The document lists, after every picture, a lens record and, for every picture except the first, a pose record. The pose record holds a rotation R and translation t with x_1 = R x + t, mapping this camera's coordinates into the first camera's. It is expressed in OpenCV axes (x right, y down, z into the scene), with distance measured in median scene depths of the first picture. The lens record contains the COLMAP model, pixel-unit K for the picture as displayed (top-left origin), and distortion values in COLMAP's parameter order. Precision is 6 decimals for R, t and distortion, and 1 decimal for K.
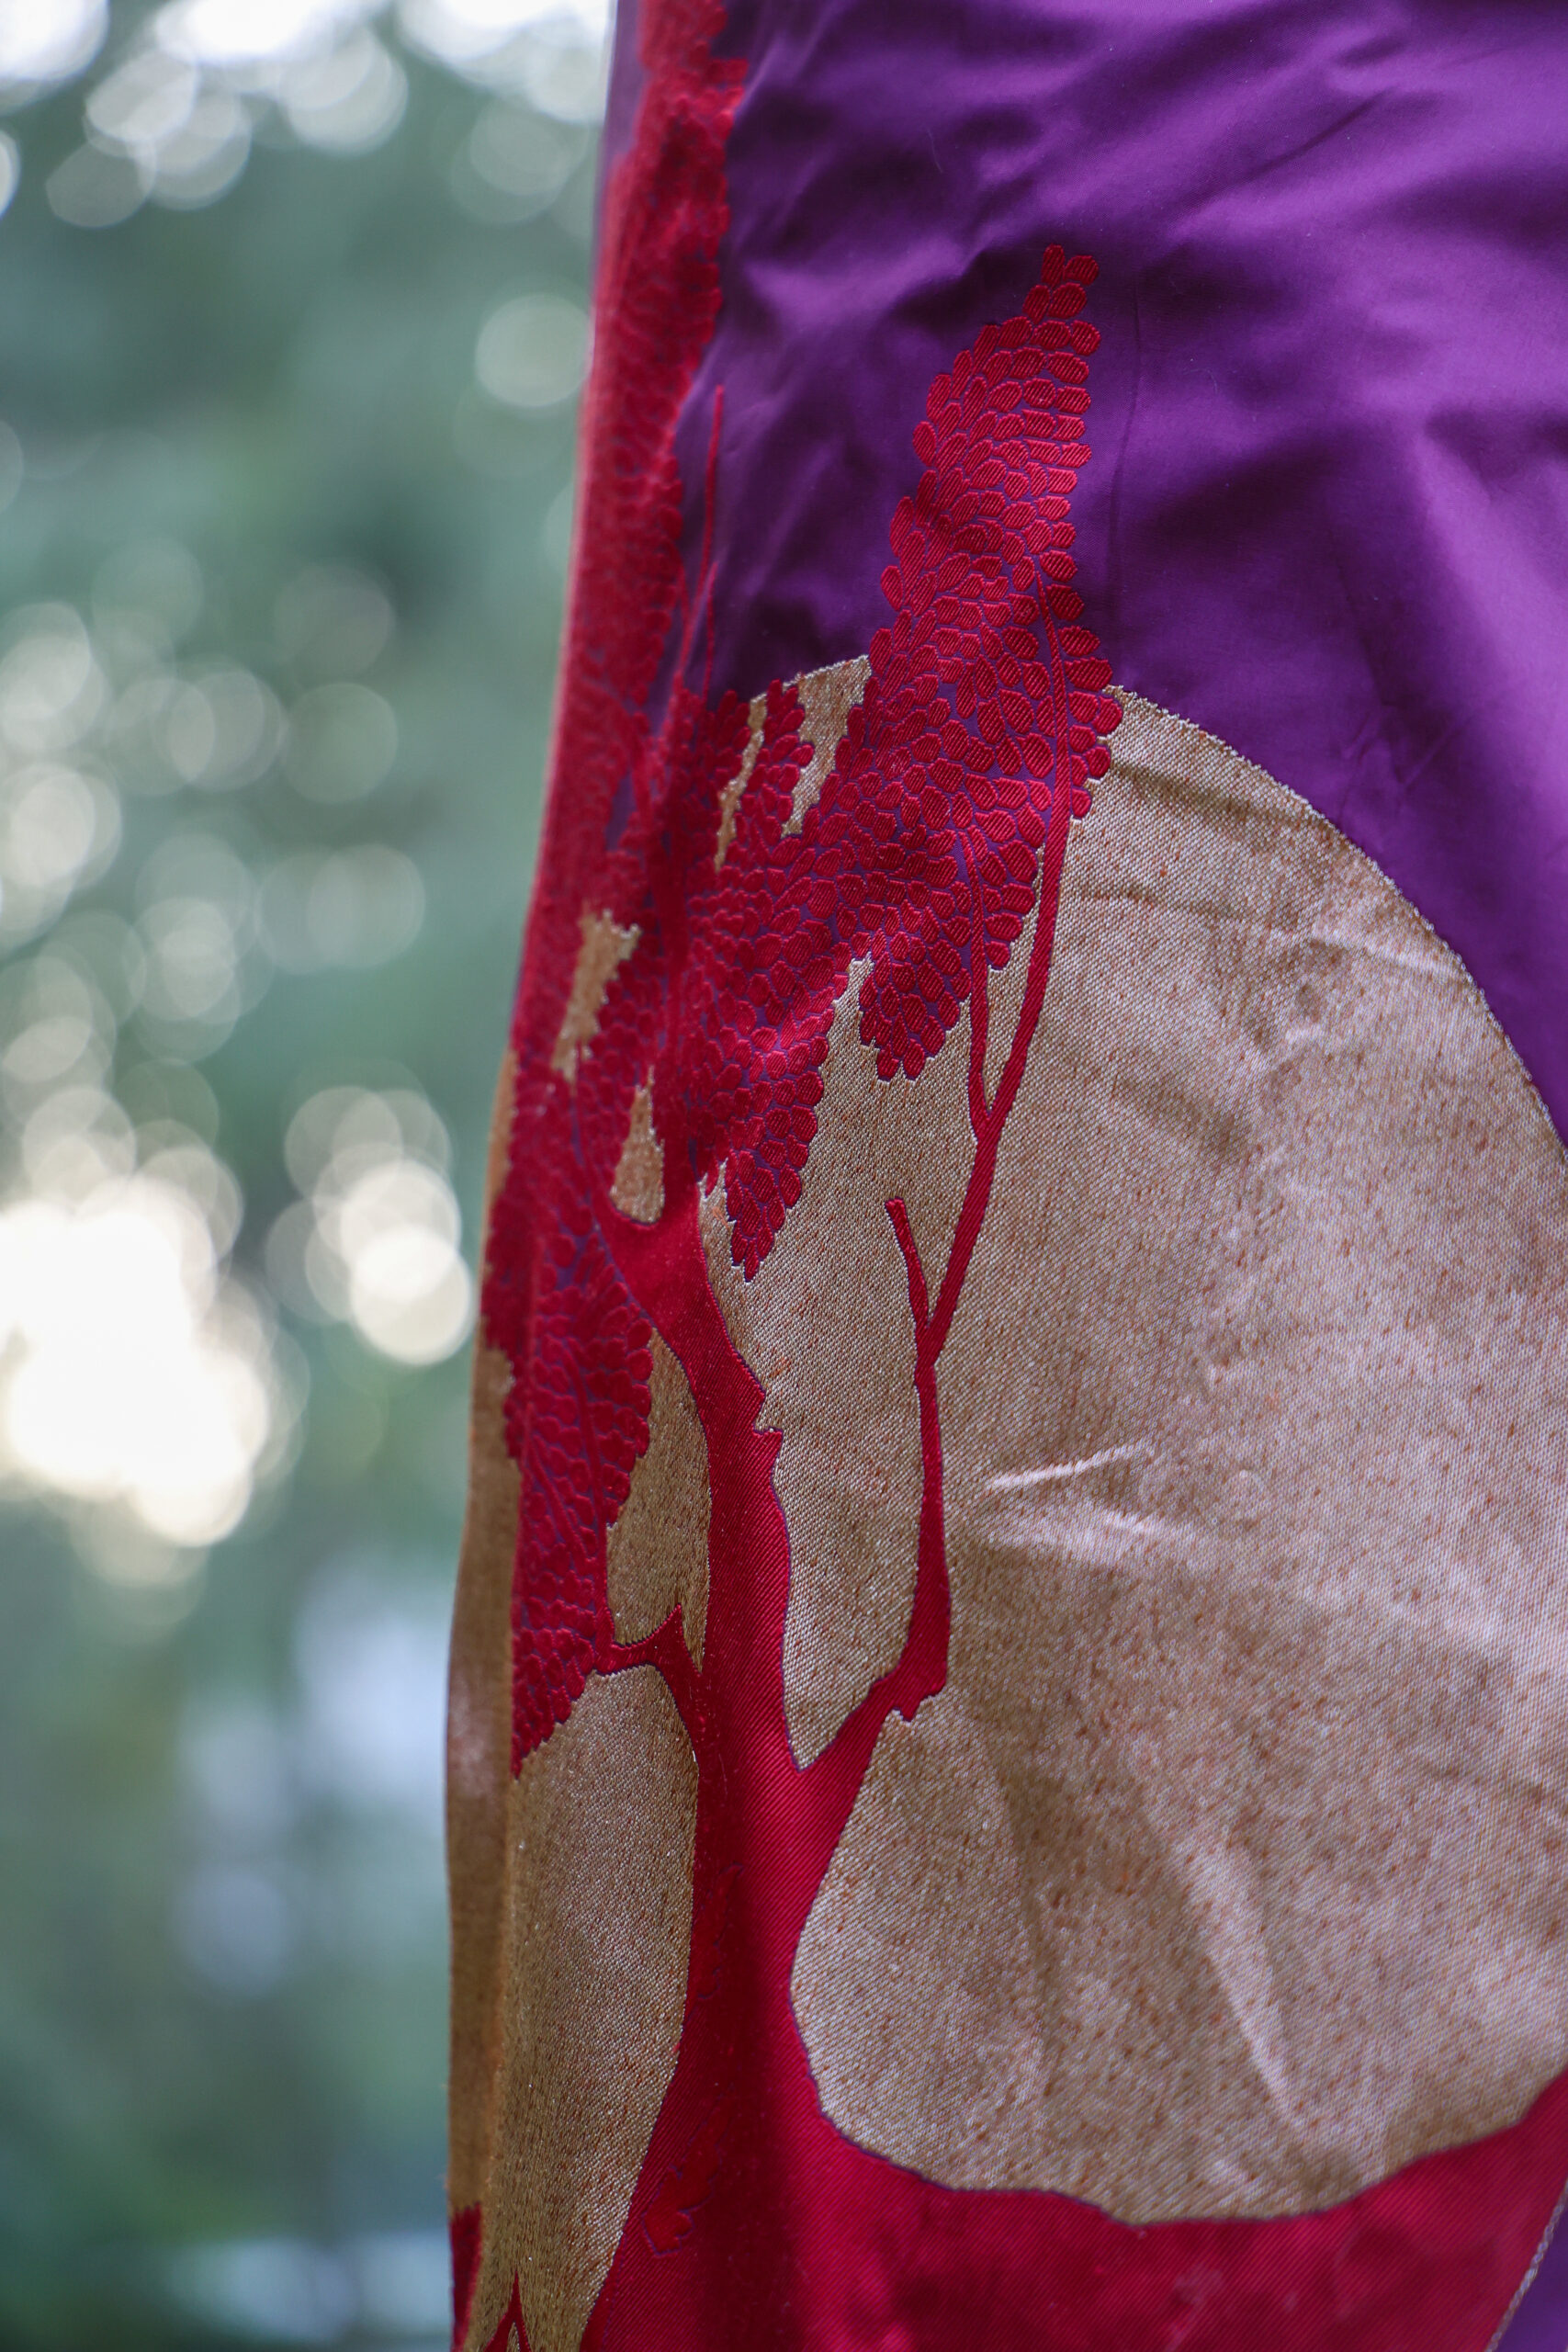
lens RADIAL K [[6040.2, 0, 782.1], [0, 6040.2, 1239.7], [0, 0, 1]] dist [0.013385, 0.156725]
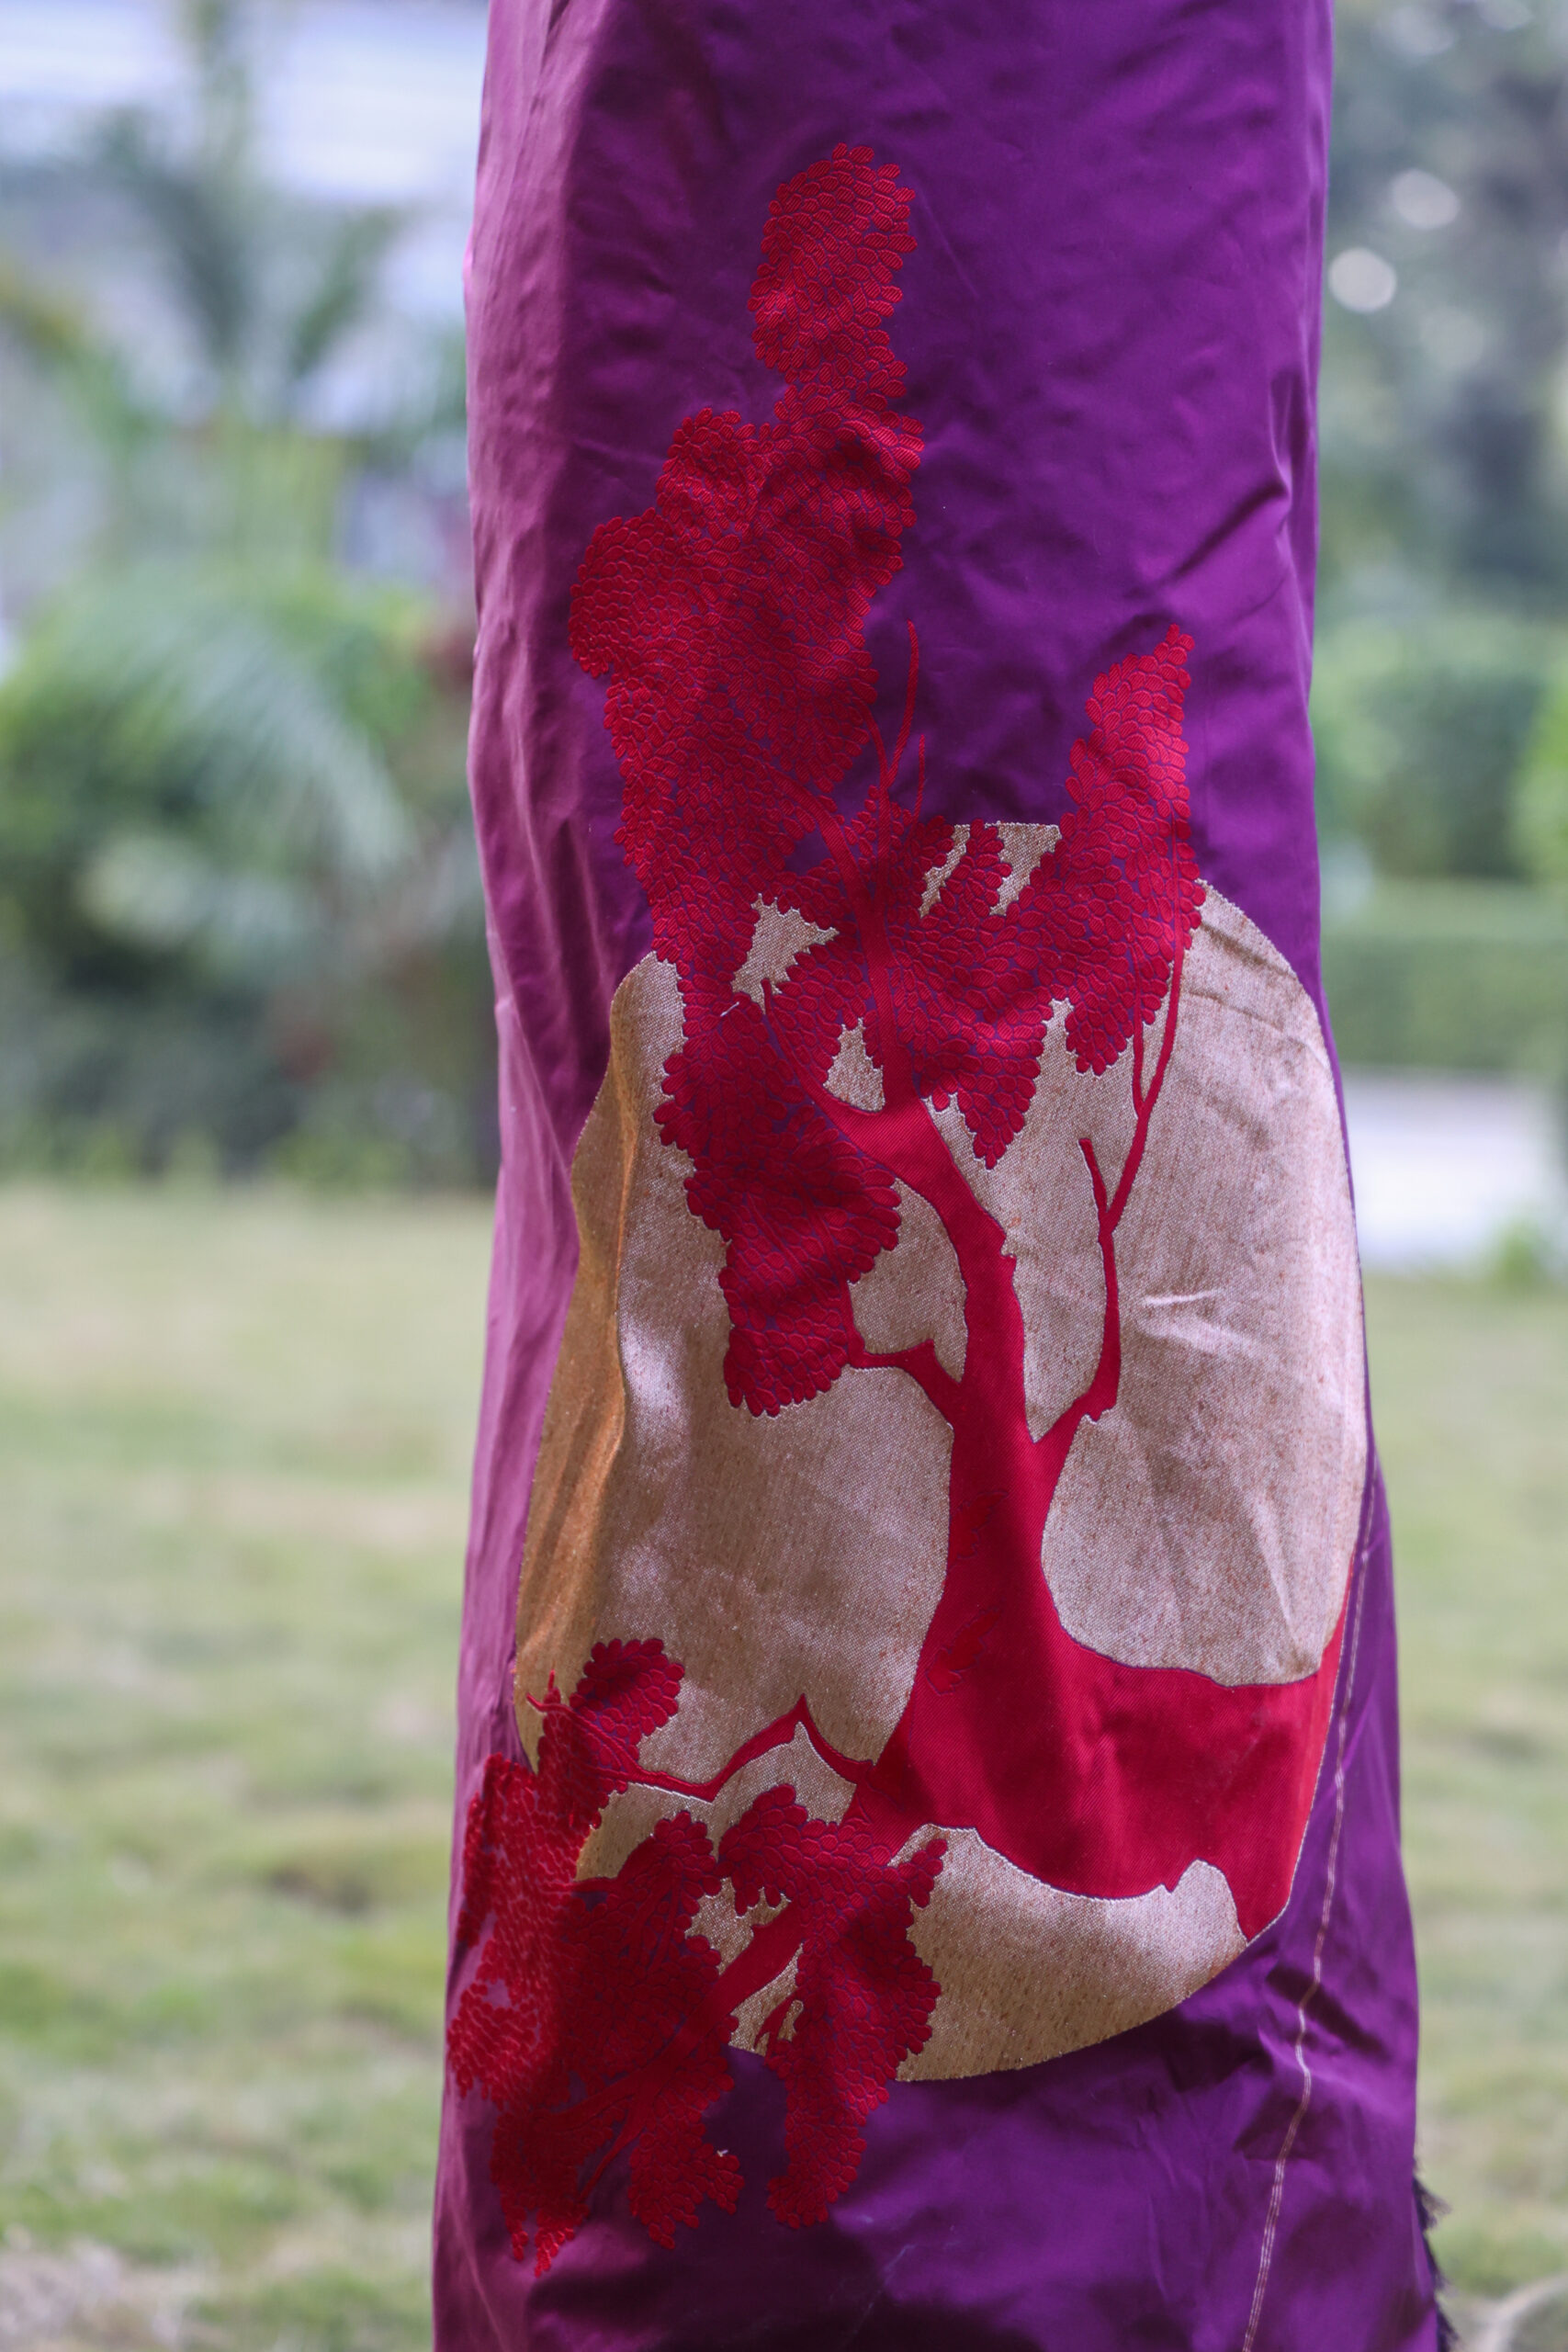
lens RADIAL K [[6040.2, 0, 782.1], [0, 6040.2, 1239.7], [0, 0, 1]] dist [0.013385, 0.156725]
pose [[0.529067, 0.015738, 0.848434, -1.634029], [-0.190642, 0.976474, 0.100768, -0.148373], [-0.826888, -0.215060, 0.519621, 0.100274]]
